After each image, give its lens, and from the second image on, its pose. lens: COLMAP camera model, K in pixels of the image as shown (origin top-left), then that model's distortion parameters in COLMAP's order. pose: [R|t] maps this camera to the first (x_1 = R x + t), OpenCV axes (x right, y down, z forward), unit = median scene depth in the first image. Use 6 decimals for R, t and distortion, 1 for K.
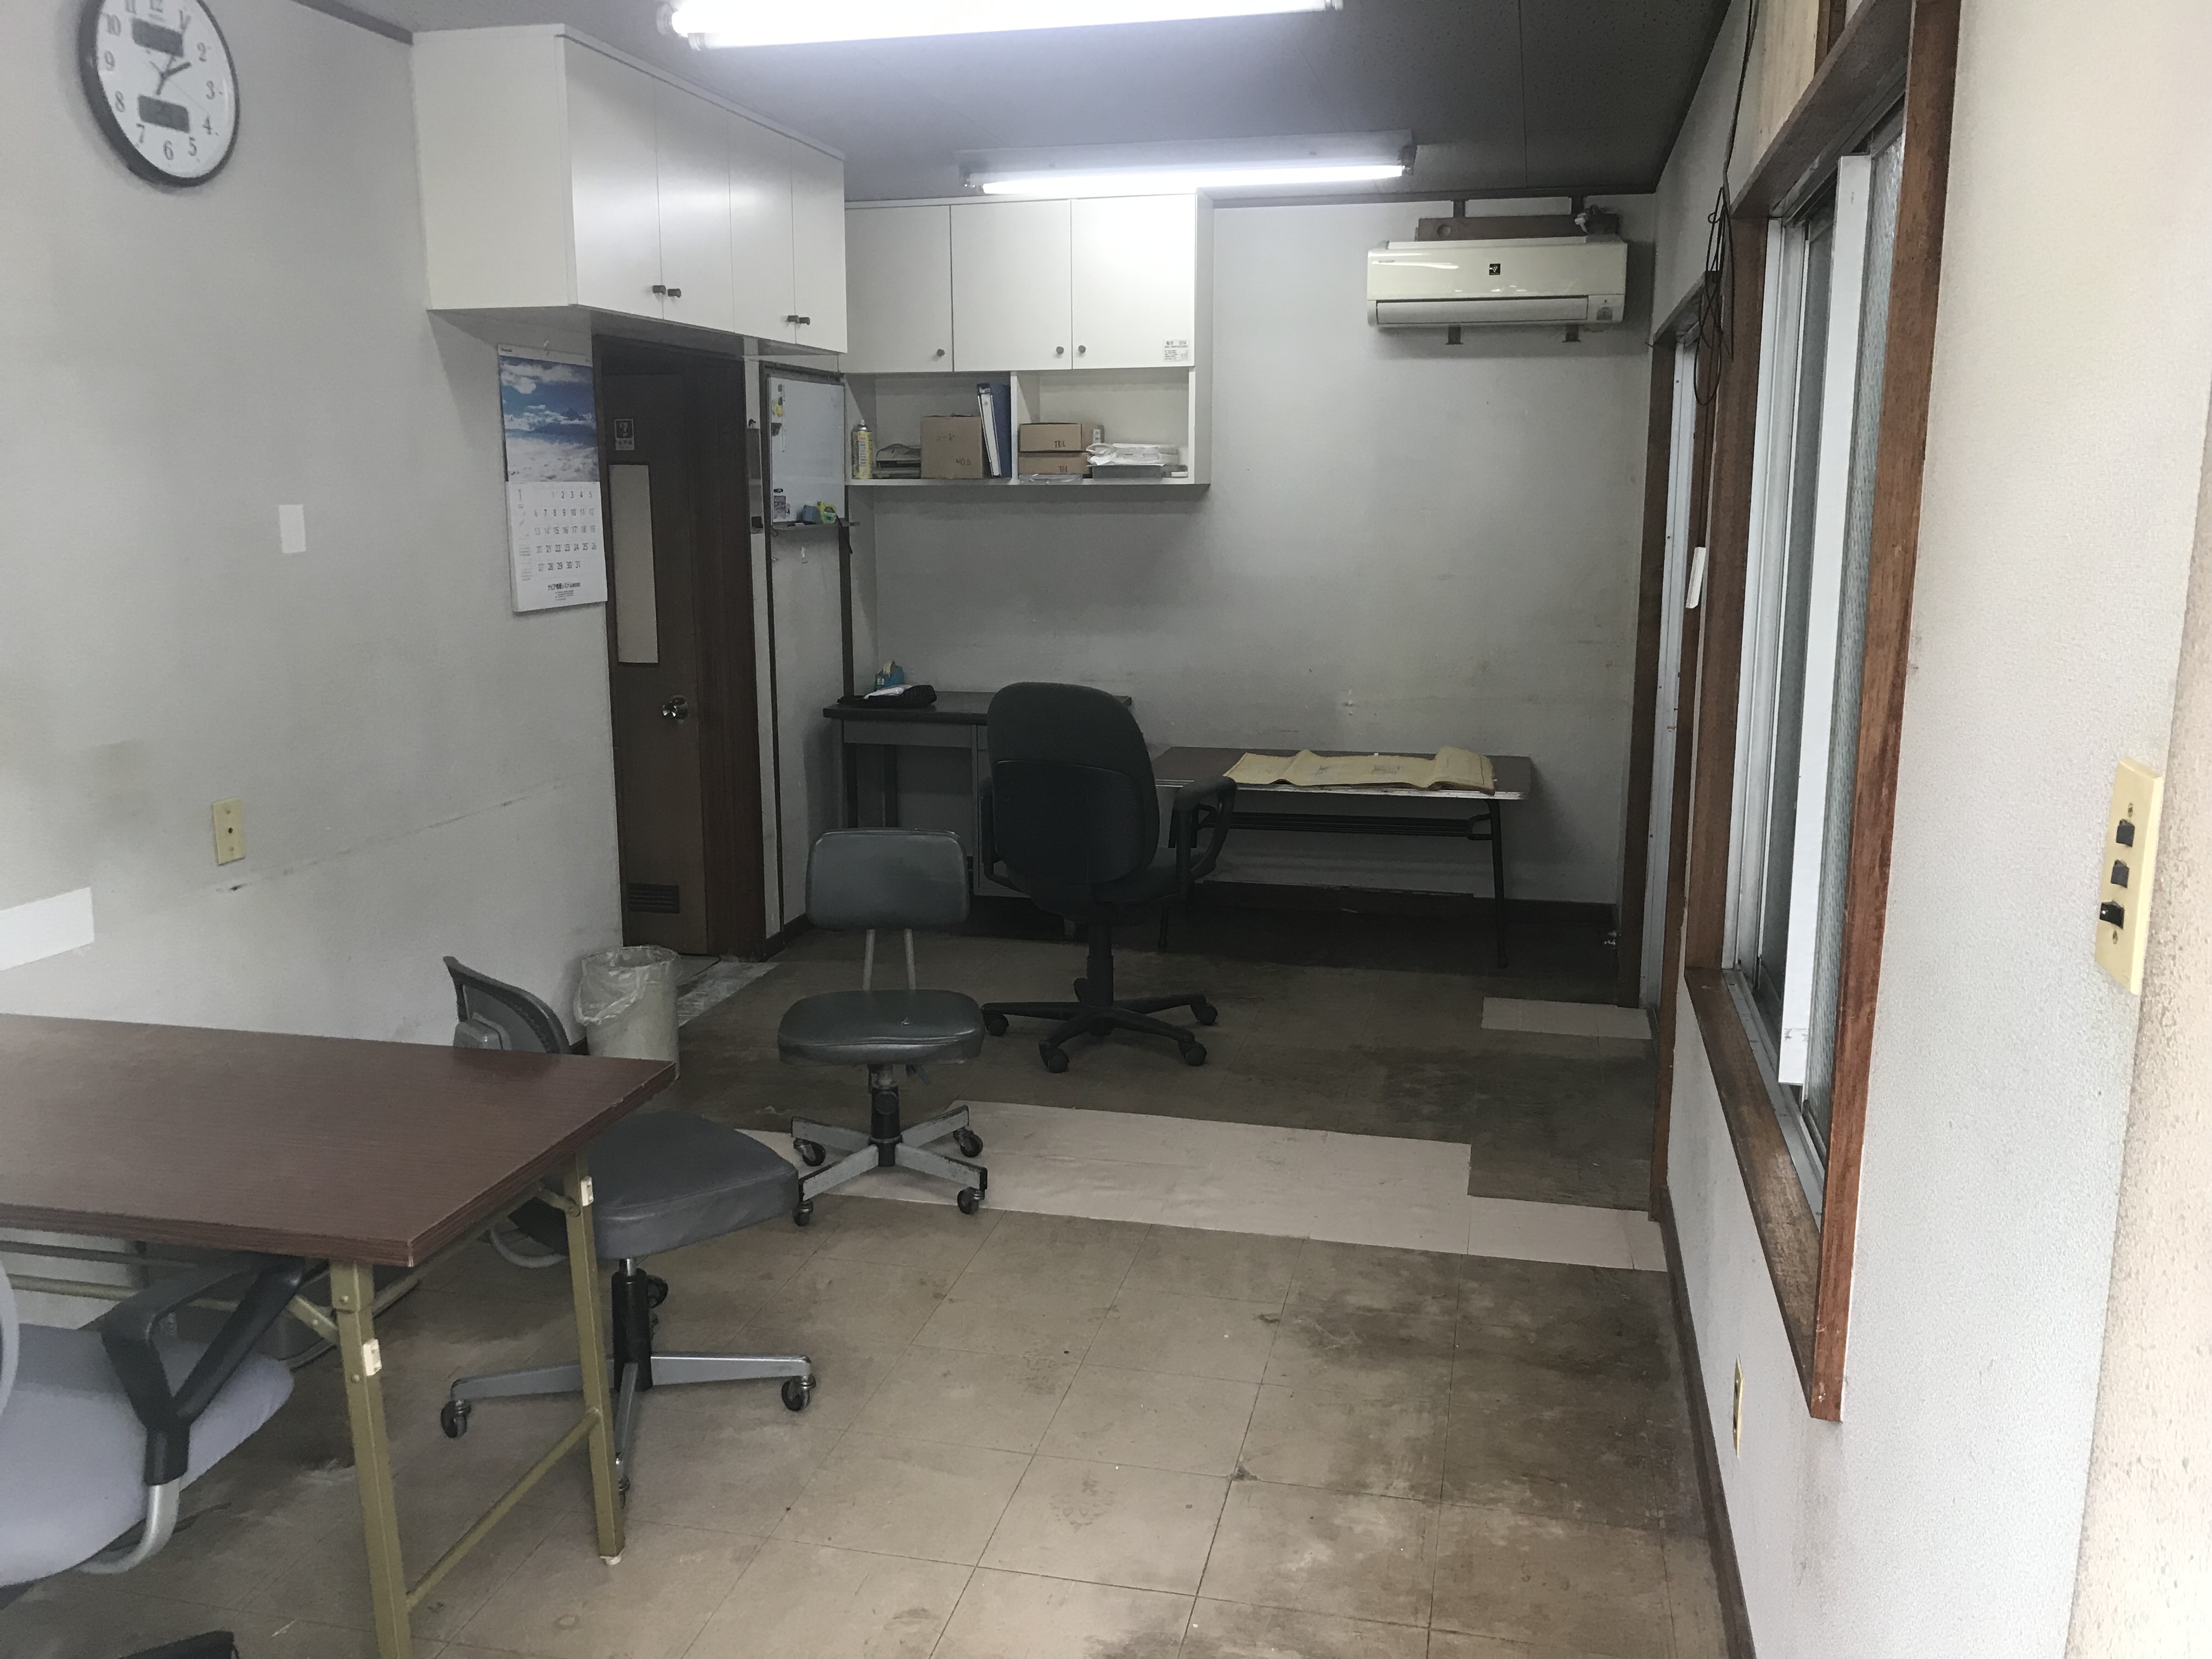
lens RADIAL K [[1812.2, 0, 1102.6], [0, 1812.2, 824.7], [0, 0, 1]] dist [0.021425, -0.012683]
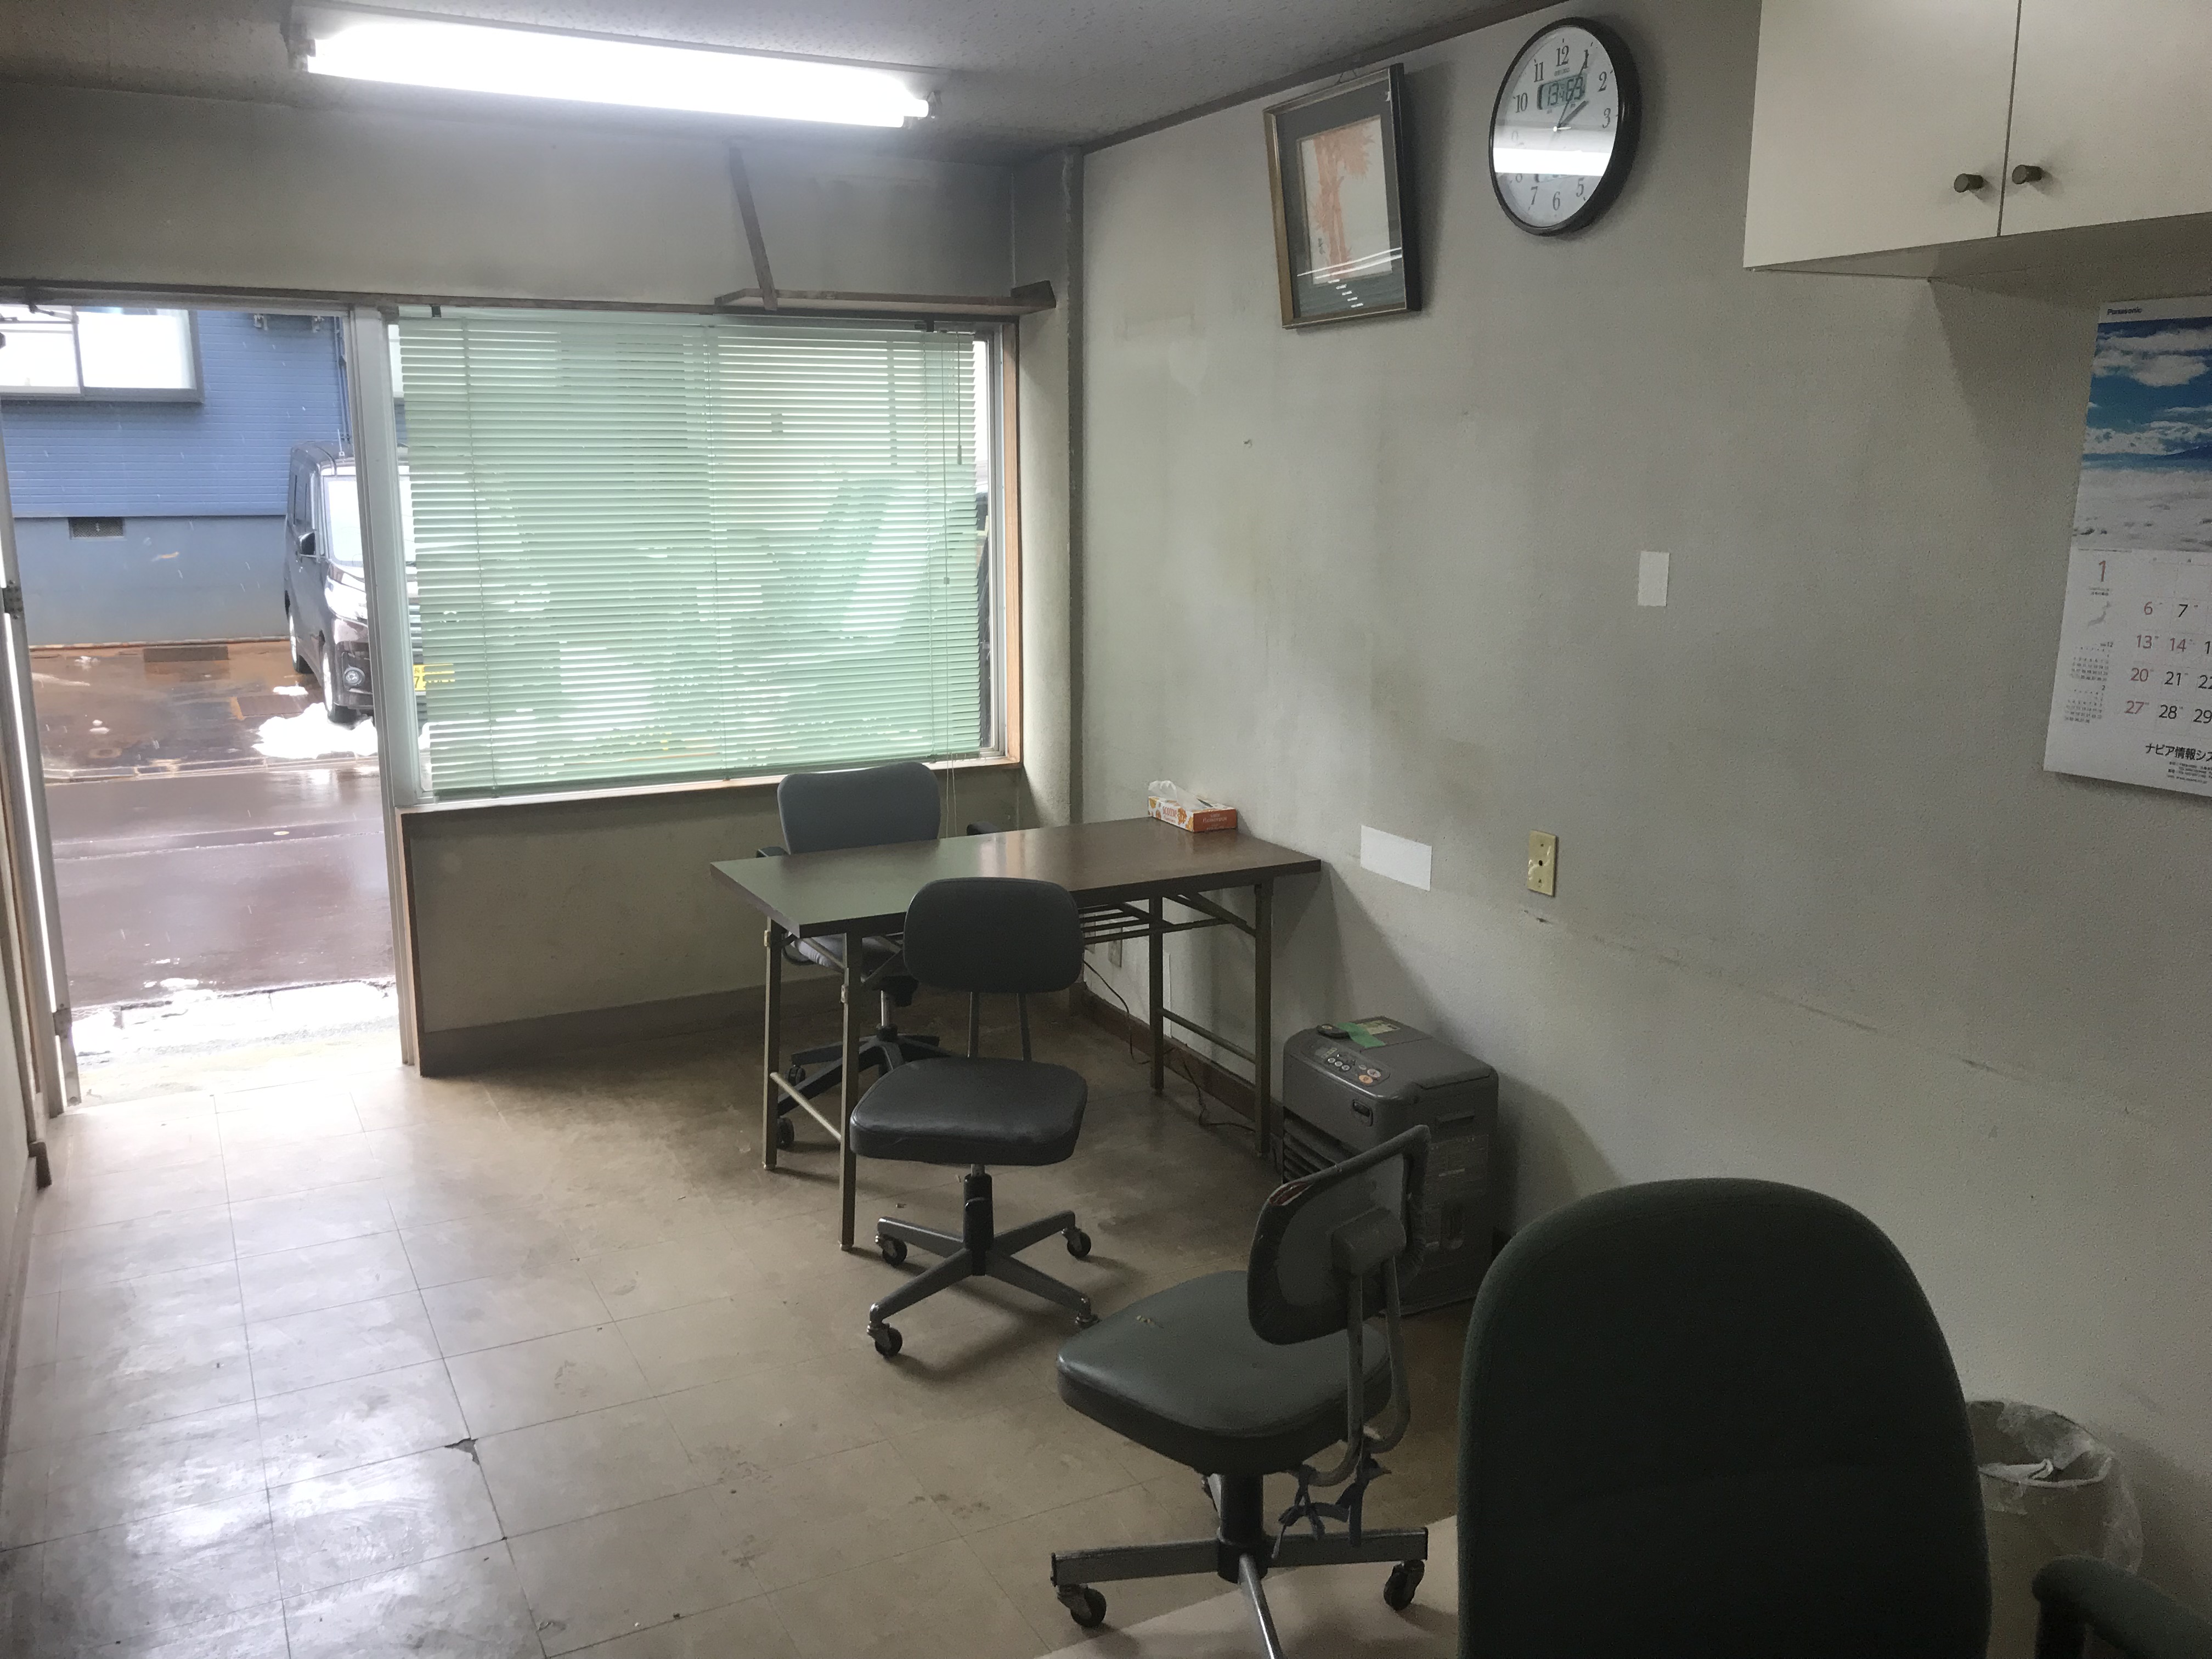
lens RADIAL K [[1812.2, 0, 1094.8], [0, 1812.2, 836.2], [0, 0, 1]] dist [0.021425, -0.012683]
pose [[-0.759323, 0.135075, -0.636540, 0.282349], [-0.120950, 0.931874, 0.342026, -0.260816], [0.639375, 0.336698, -0.691256, 1.222699]]
